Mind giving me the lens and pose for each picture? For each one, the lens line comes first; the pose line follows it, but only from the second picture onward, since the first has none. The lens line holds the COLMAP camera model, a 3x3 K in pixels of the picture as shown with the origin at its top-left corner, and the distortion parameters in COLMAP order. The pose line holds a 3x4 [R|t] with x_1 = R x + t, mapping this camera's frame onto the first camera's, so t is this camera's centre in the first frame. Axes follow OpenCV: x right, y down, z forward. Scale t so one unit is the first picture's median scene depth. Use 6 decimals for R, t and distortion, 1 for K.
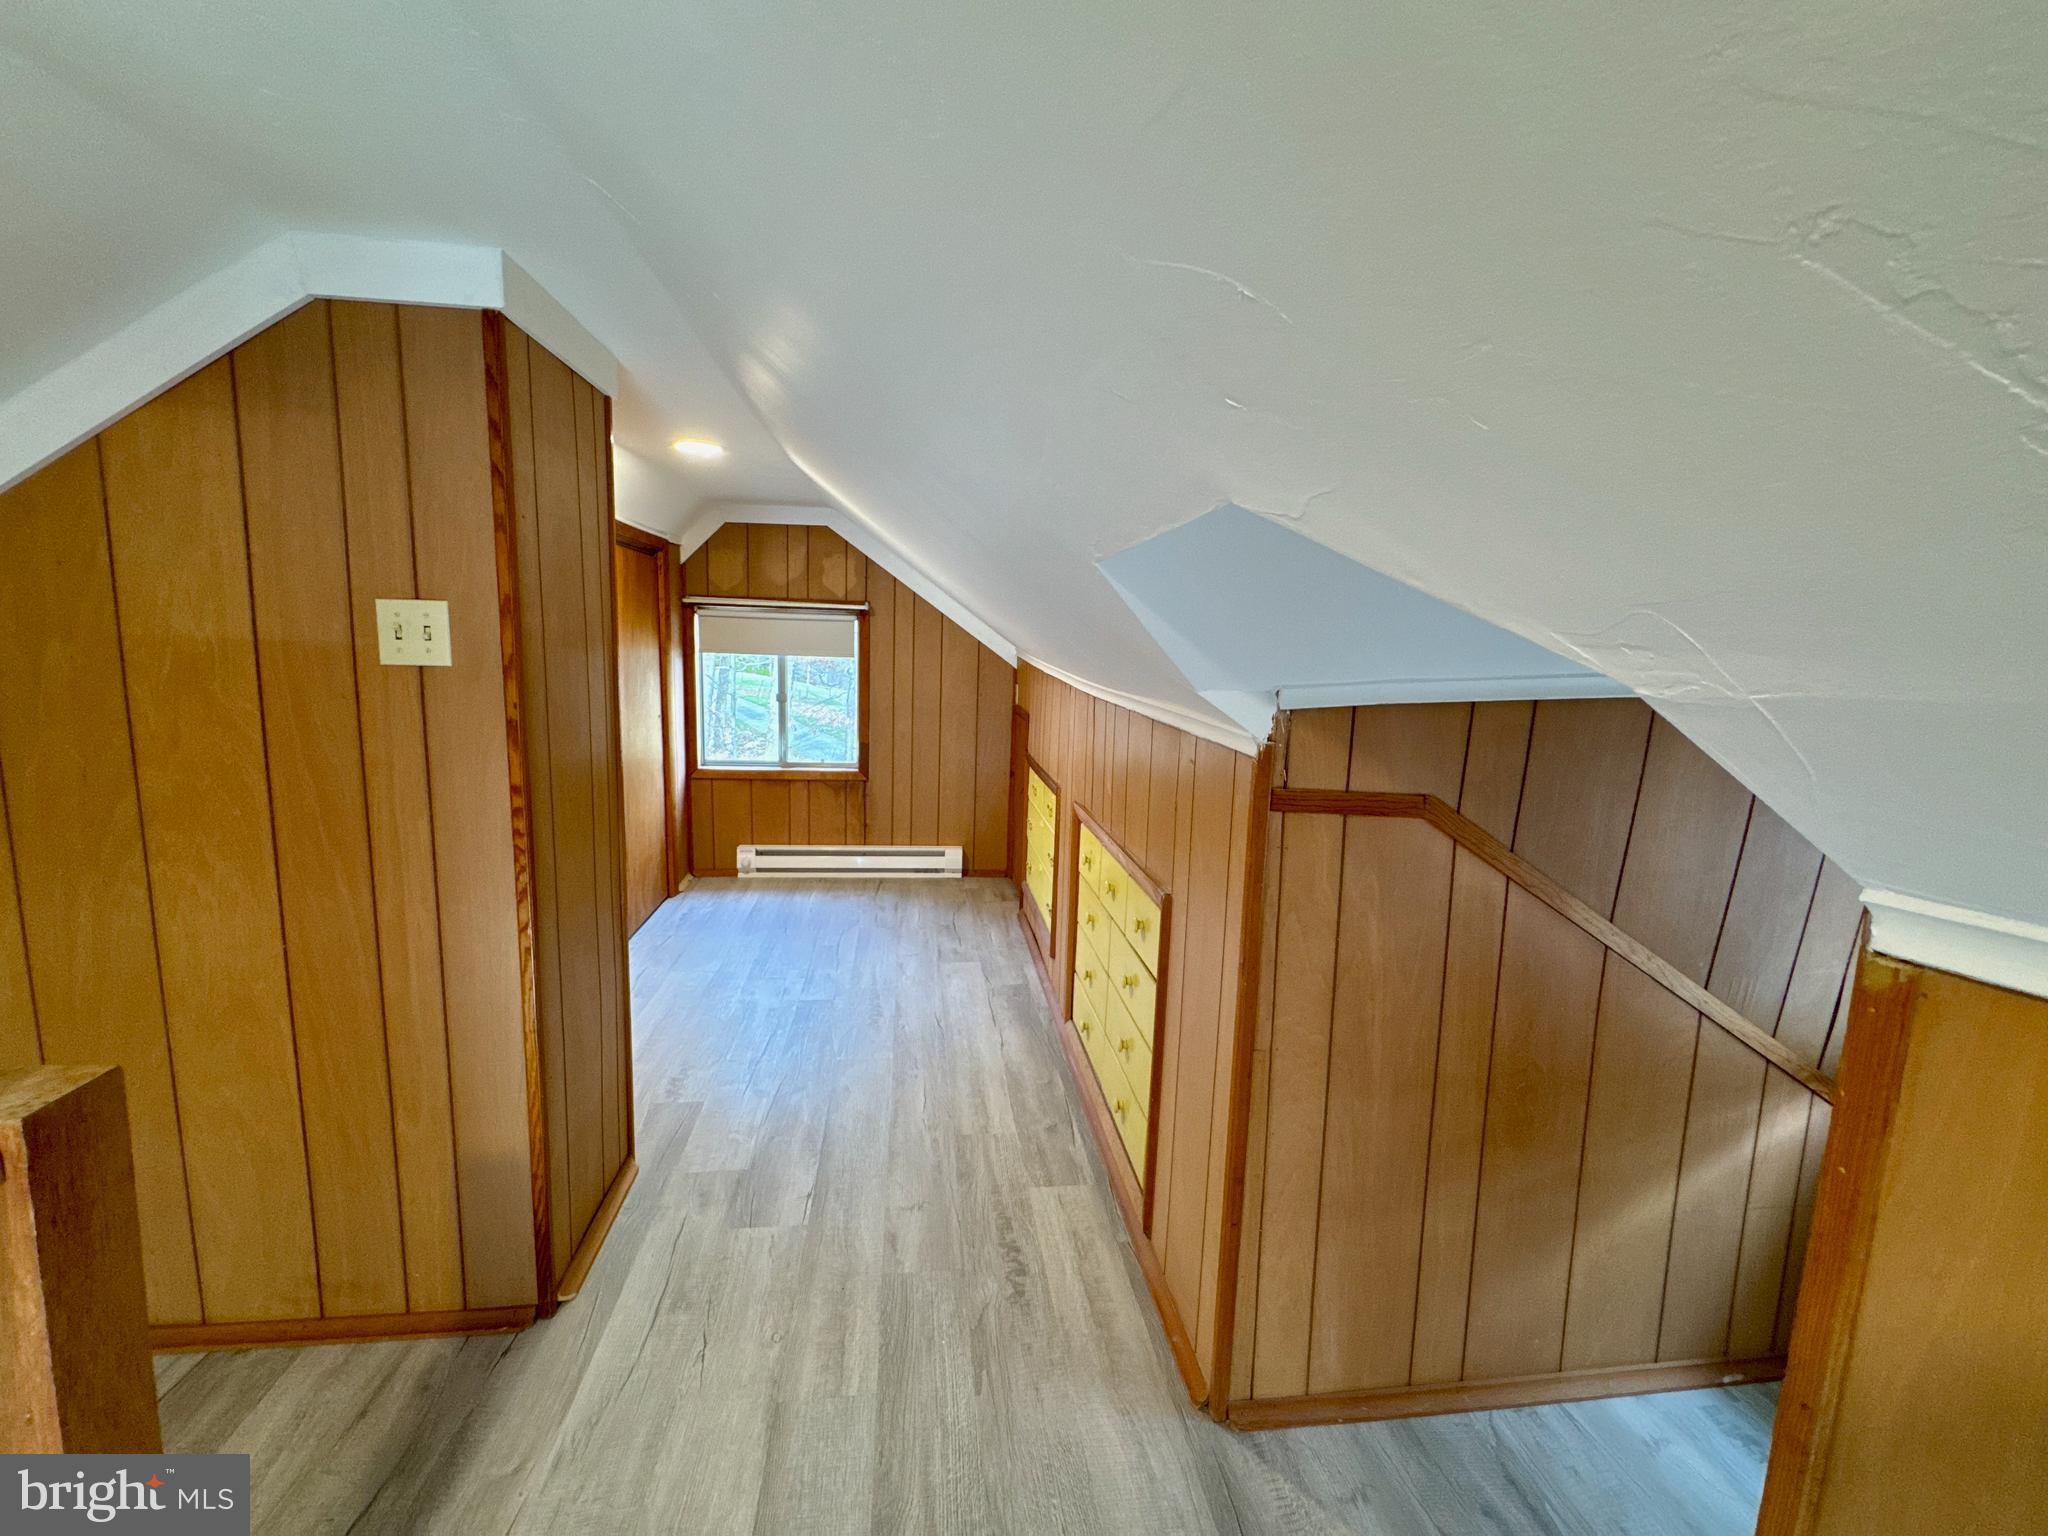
lens RADIAL K [[815.4, 0, 1025.2], [0, 815.4, 760.9], [0, 0, 1]] dist [-0.003554, -0.000264]
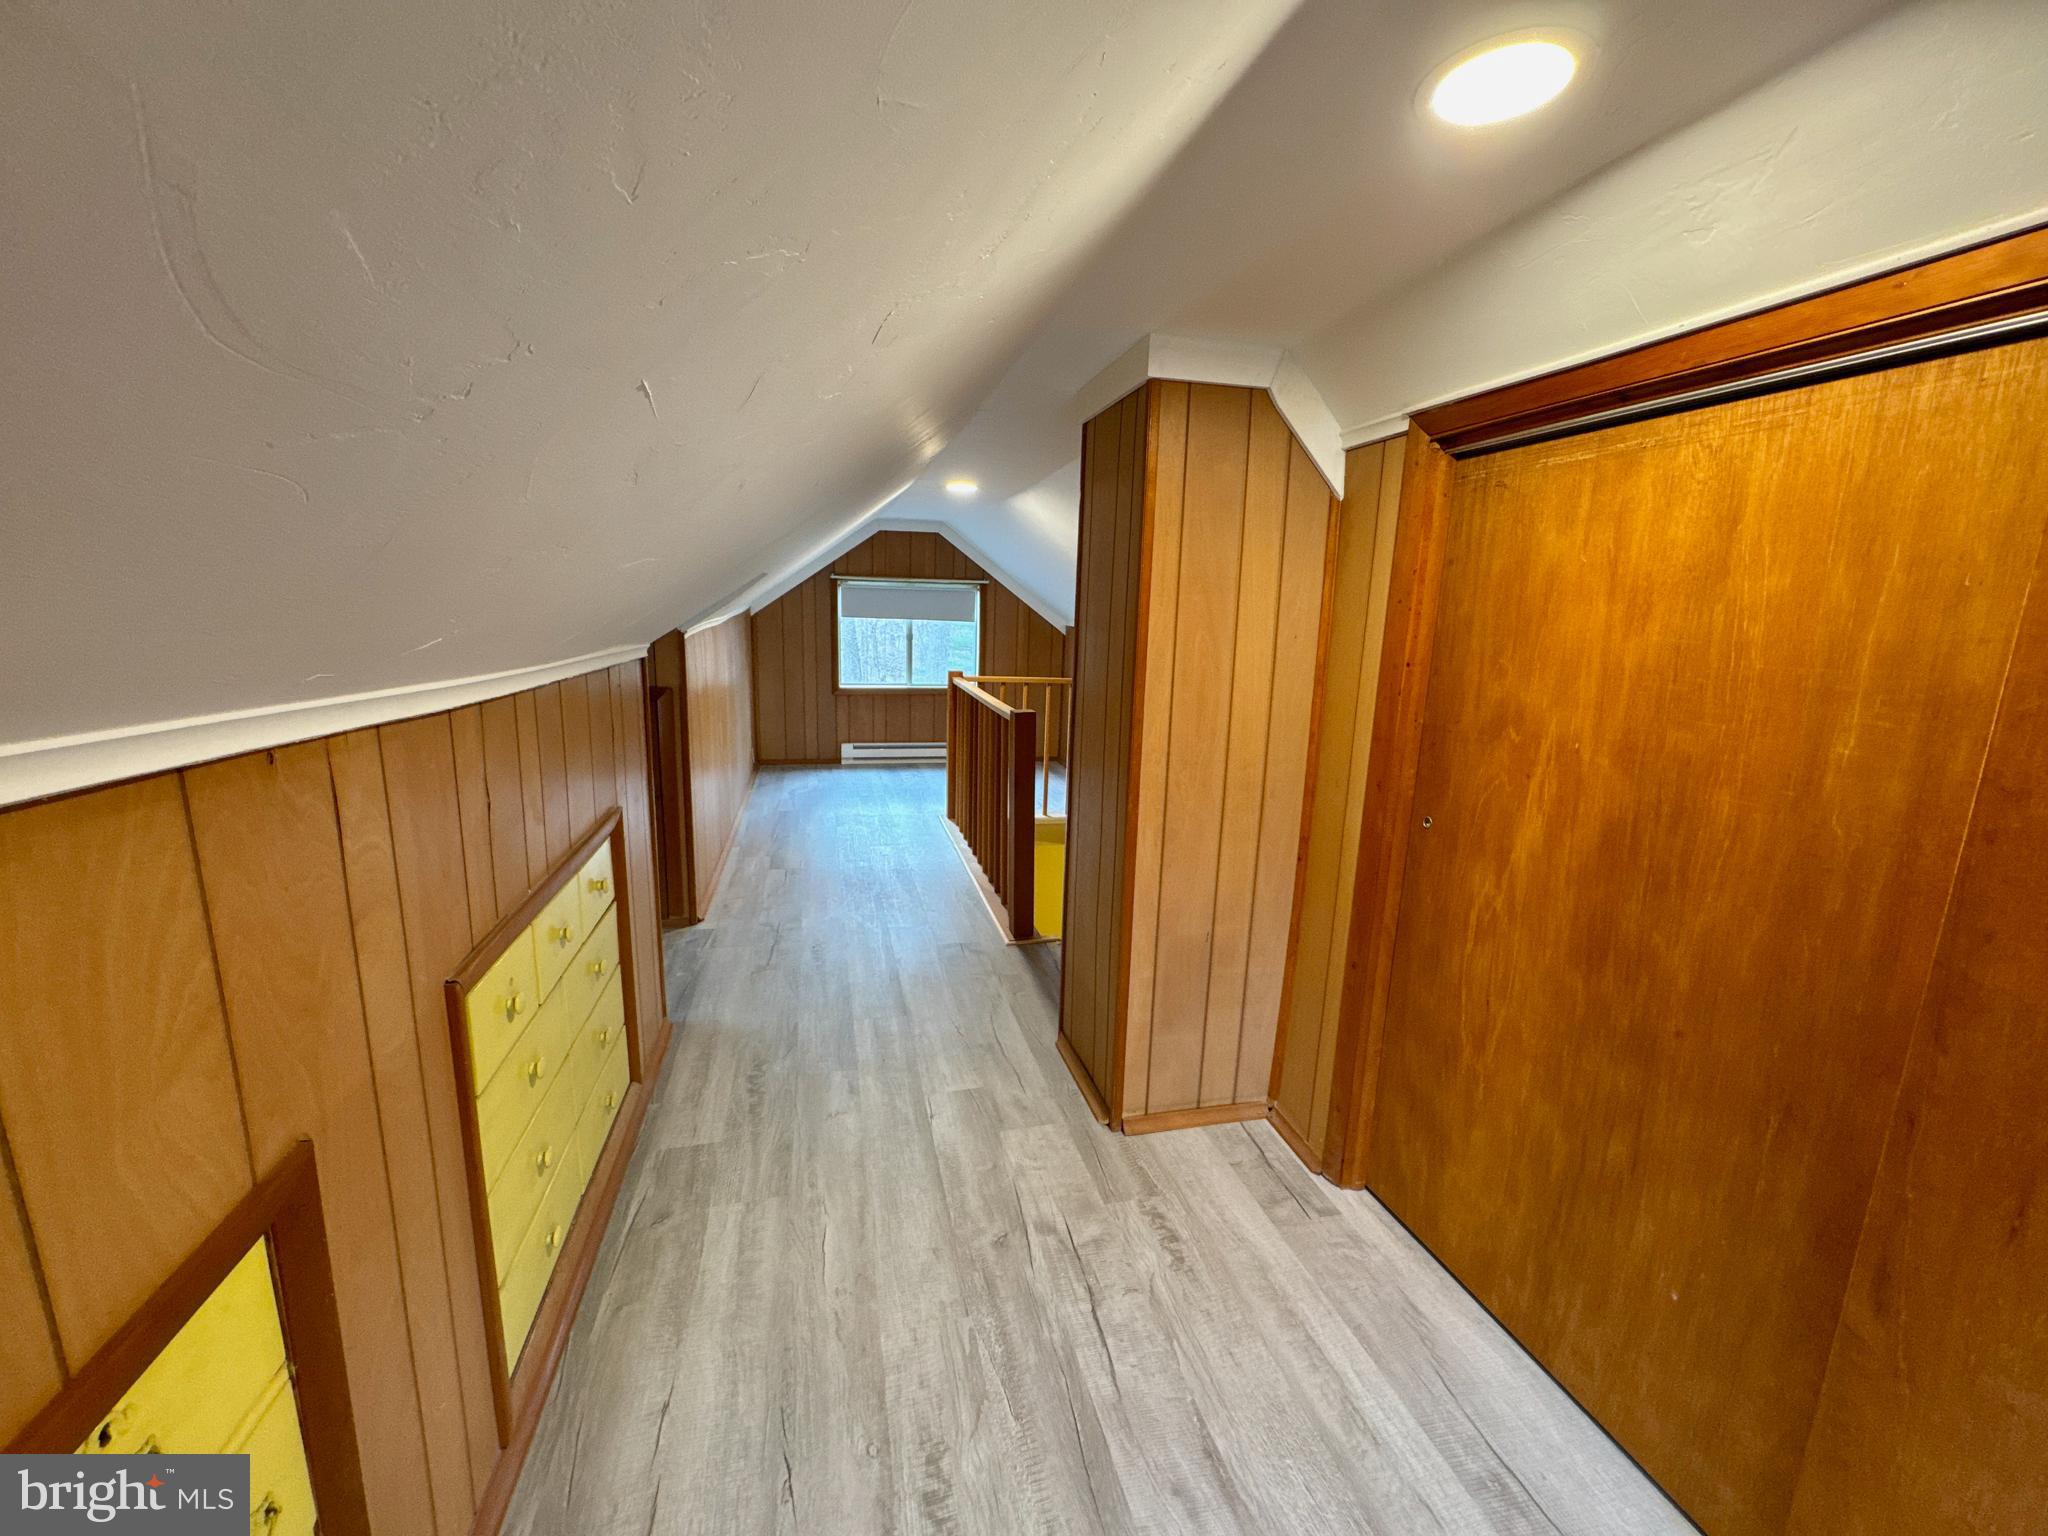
lens RADIAL K [[815.4, 0, 1025.2], [0, 815.4, 760.9], [0, 0, 1]] dist [-0.003554, -0.000264]
pose [[-0.992366, -0.040411, -0.116517, -0.113880], [-0.076470, 0.942865, 0.324282, -0.137948], [0.096755, 0.330716, -0.938757, 0.888974]]
